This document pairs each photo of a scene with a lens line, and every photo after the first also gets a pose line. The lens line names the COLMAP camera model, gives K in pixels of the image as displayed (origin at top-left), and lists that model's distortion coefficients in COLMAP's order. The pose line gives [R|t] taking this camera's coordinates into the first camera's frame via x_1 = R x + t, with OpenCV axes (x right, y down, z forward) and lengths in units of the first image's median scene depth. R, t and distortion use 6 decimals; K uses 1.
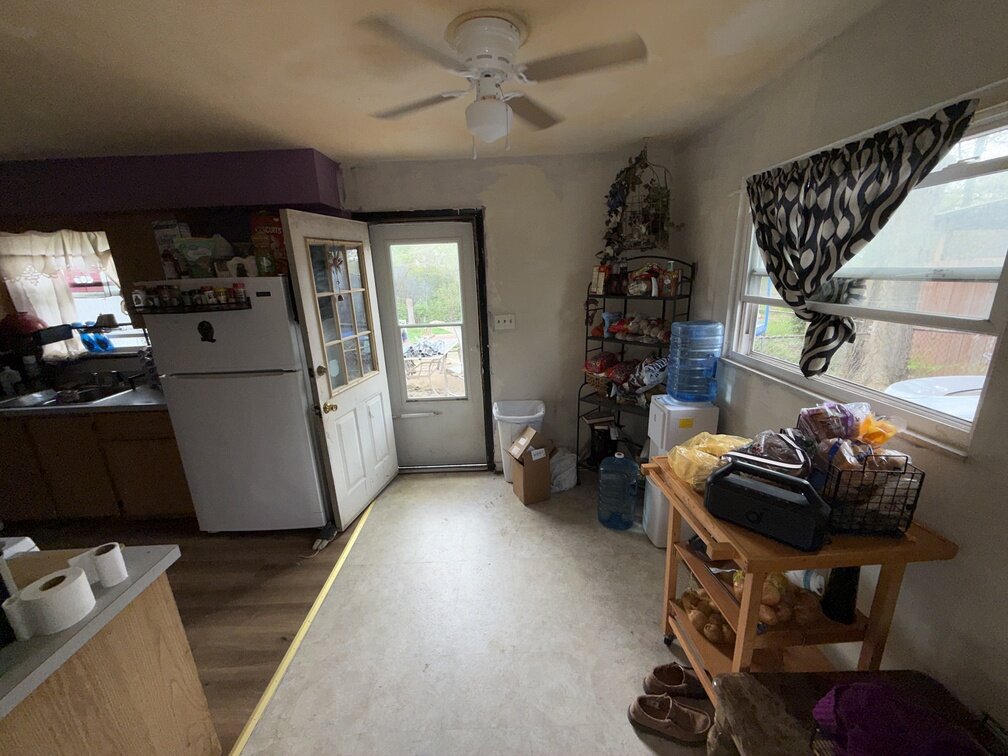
lens RADIAL K [[401.7, 0, 504.0], [0, 401.7, 378.0], [0, 0, 1]] dist [0.000683, 0.000015]
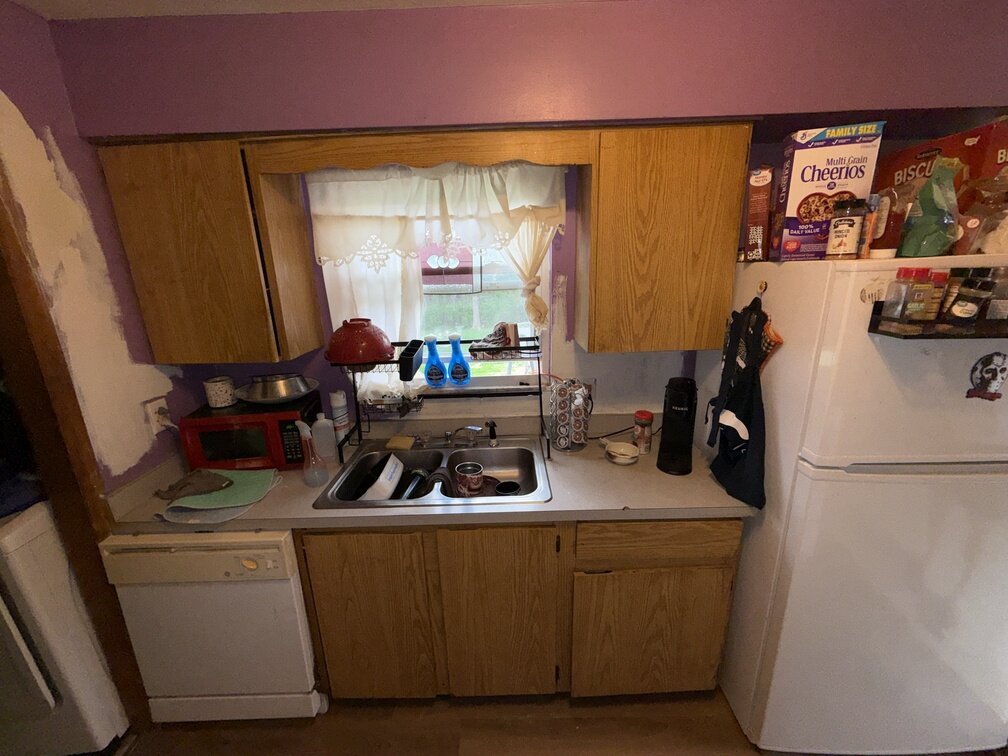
lens RADIAL K [[406.3, 0, 497.3], [0, 406.3, 378.6], [0, 0, 1]] dist [-0.000105, 0.000038]
pose [[0.999870, 0.012535, -0.010108, -0.968547], [-0.012500, 0.999916, 0.003539, -0.082544], [0.010151, -0.003412, 0.999943, 0.424342]]
